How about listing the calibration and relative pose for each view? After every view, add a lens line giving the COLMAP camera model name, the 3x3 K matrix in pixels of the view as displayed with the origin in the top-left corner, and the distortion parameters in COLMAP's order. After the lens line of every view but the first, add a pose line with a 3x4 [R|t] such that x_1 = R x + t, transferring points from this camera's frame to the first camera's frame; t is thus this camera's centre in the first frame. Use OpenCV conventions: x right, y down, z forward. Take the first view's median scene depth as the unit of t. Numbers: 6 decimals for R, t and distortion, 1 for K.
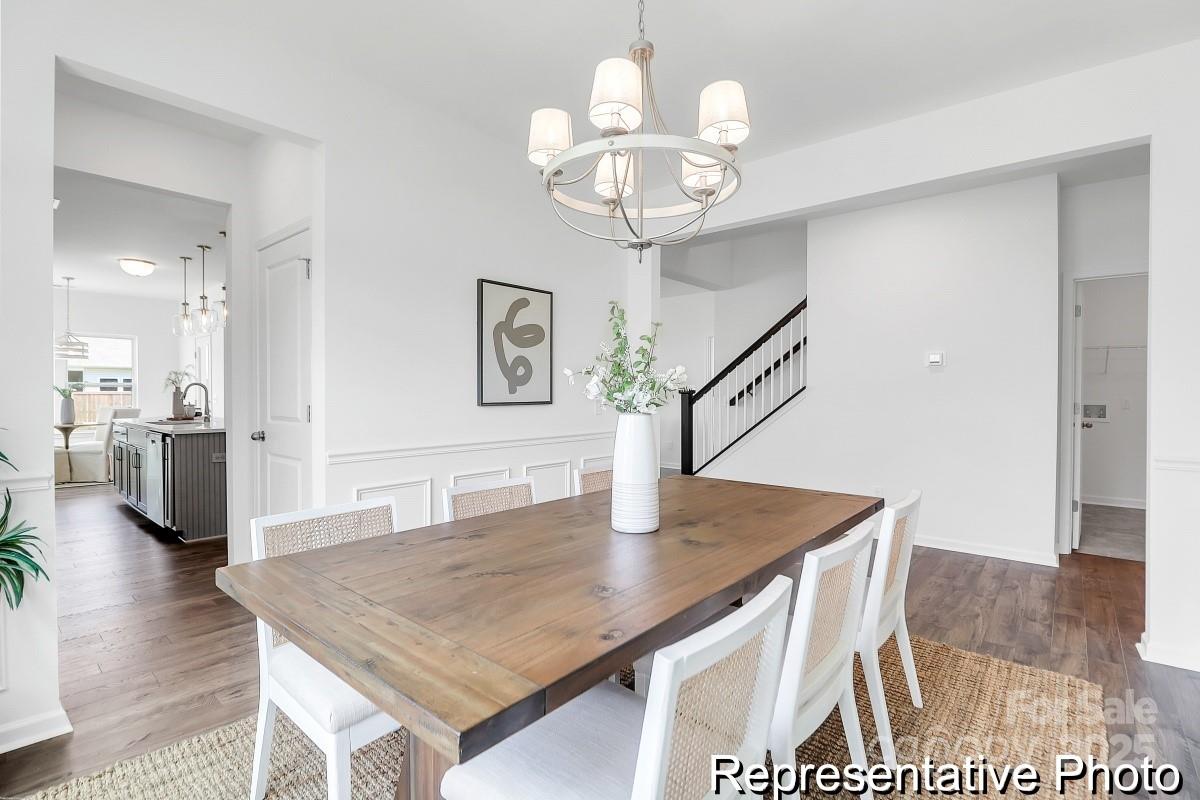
lens RADIAL K [[557.7, 0, 600.0], [0, 557.7, 400.0], [0, 0, 1]] dist [0.000541, -0.000182]
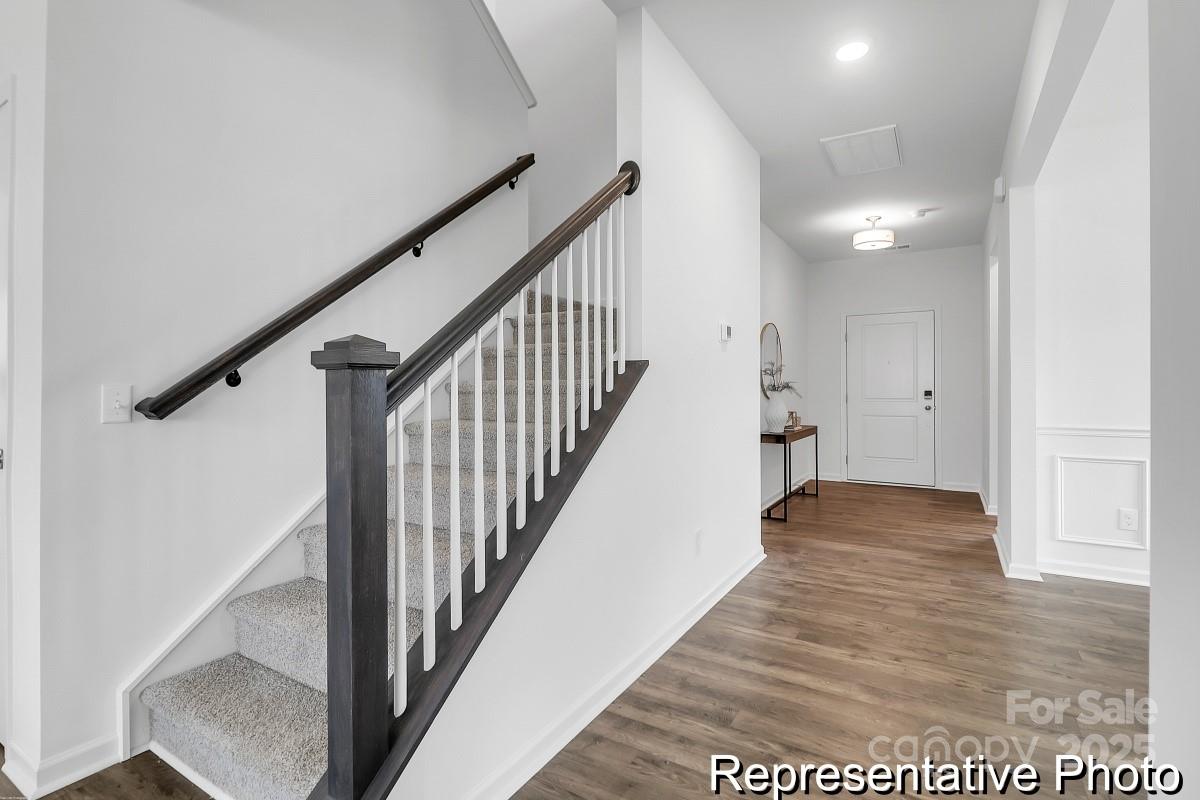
lens RADIAL K [[572.2, 0, 601.4], [0, 572.2, 379.5], [0, 0, 1]] dist [0.000335, -0.000379]
pose [[-0.158645, 0.008844, 0.987296, -0.123468], [0.015393, 0.999861, -0.006483, -0.004735], [-0.987216, 0.014169, -0.158759, 1.574953]]
